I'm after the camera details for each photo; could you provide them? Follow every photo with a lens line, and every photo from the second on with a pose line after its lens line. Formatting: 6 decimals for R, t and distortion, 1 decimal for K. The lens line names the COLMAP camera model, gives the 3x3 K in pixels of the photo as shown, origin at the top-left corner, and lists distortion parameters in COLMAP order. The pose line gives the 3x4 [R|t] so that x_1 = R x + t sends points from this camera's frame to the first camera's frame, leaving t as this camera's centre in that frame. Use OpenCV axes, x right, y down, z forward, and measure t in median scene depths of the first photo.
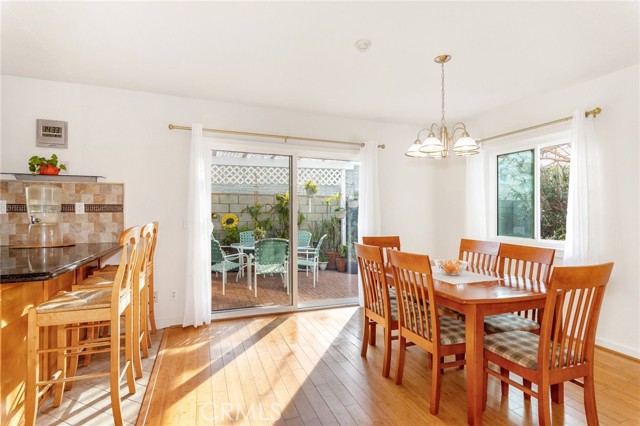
lens RADIAL K [[314.3, 0, 324.3], [0, 314.3, 212.3], [0, 0, 1]] dist [0.001122, 0.000092]
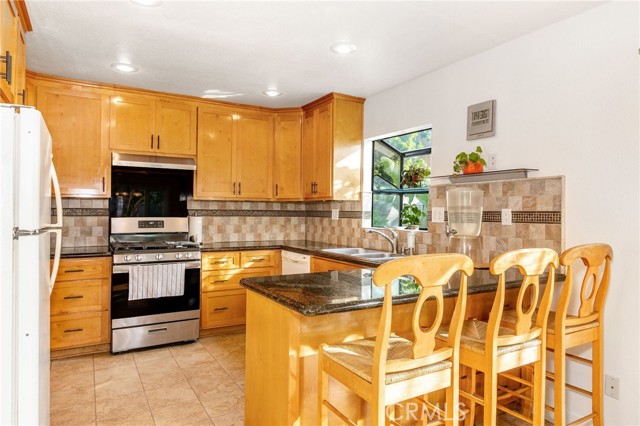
lens RADIAL K [[402.2, 0, 320.0], [0, 402.2, 213.0], [0, 0, 1]] dist [0.000542, 0.000554]
pose [[0.163582, 0.002606, -0.986526, 0.039348], [-0.011608, 0.999932, 0.000717, -0.014892], [0.986461, 0.011334, 0.163601, 0.382634]]
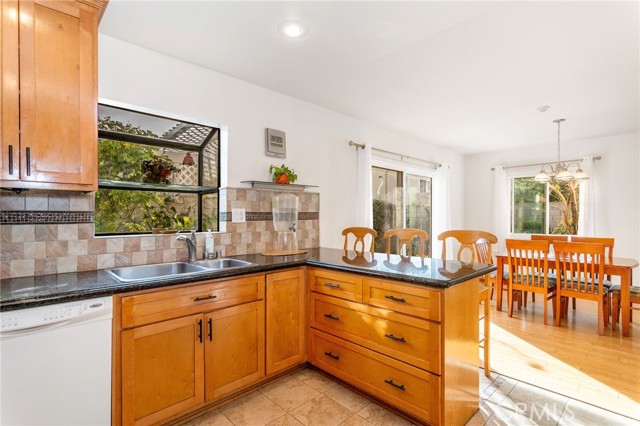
lens RADIAL K [[314.3, 0, 324.3], [0, 314.3, 212.3], [0, 0, 1]] dist [0.001122, 0.000092]
pose [[0.925750, 0.002435, 0.378128, -0.936576], [0.000013, 0.999979, -0.006472, -0.016070], [-0.378136, 0.005996, 0.925731, -0.001793]]
